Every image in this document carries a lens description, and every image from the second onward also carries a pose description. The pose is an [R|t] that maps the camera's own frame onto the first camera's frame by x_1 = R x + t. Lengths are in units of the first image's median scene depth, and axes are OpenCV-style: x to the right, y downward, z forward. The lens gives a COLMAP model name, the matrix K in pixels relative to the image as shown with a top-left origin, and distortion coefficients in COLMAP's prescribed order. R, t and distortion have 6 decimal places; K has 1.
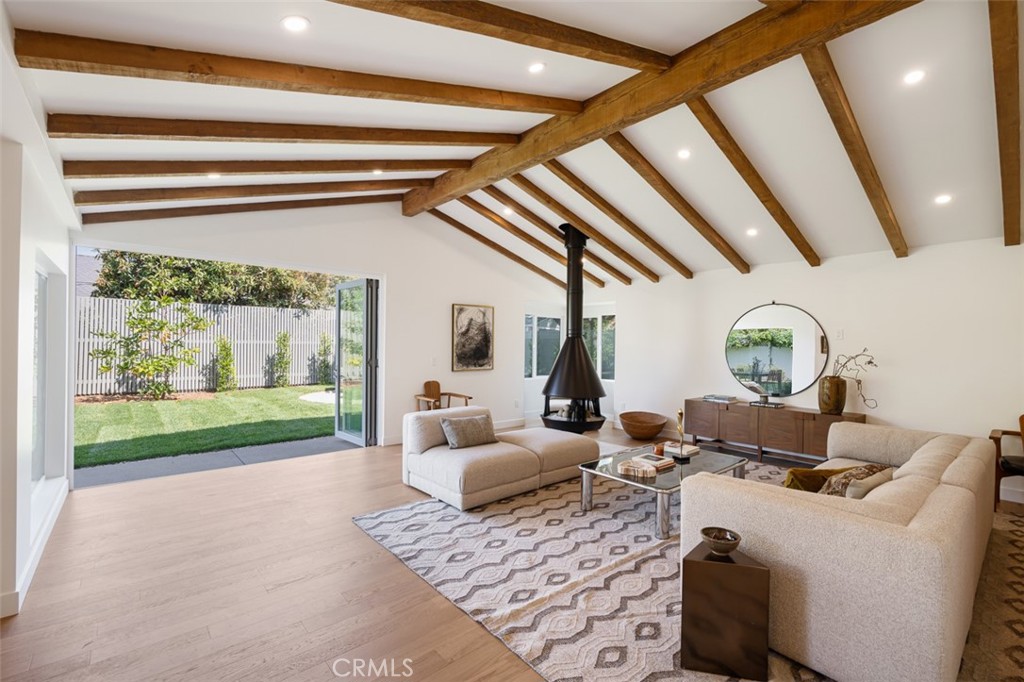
lens RADIAL K [[446.0, 0, 516.2], [0, 446.0, 345.2], [0, 0, 1]] dist [-0.001603, -0.000263]
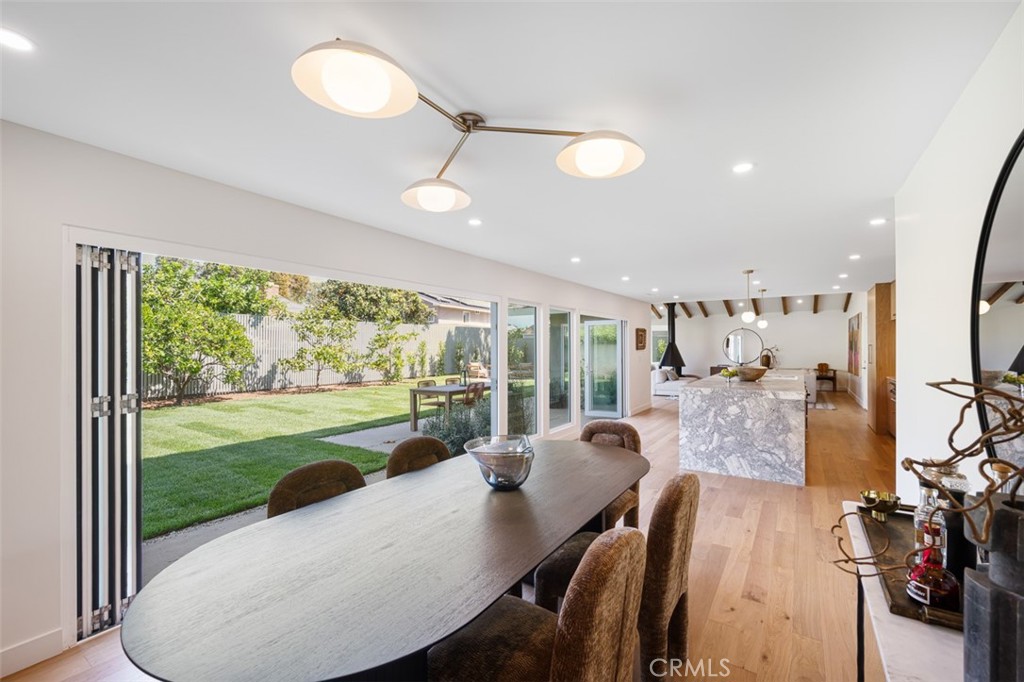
lens RADIAL K [[437.0, 0, 516.3], [0, 437.0, 344.7], [0, 0, 1]] dist [-0.000804, 0.000071]
pose [[0.961541, -0.016335, 0.274175, -1.342518], [0.017111, 0.999854, -0.000437, -0.019293], [-0.274128, 0.005112, 0.961680, -1.061806]]
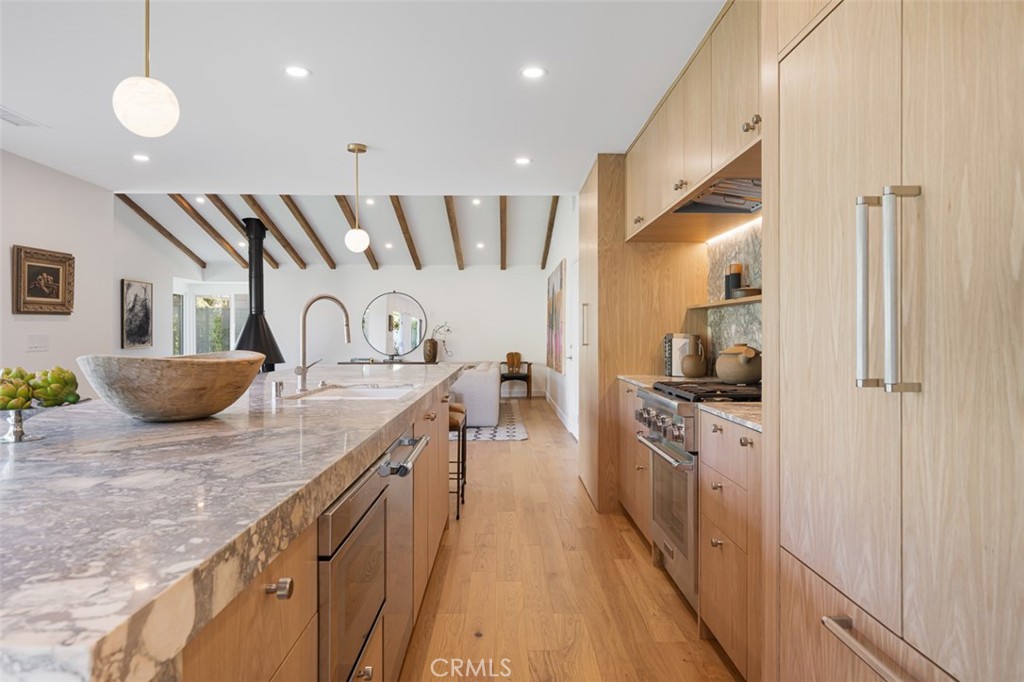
lens RADIAL K [[634.7, 0, 515.6], [0, 634.7, 332.5], [0, 0, 1]] dist [-0.000803, 0.001573]
pose [[0.639941, -0.012627, 0.768320, -0.723037], [0.011334, 0.999911, 0.006993, 0.026412], [-0.768340, 0.004233, 0.640027, -0.600245]]
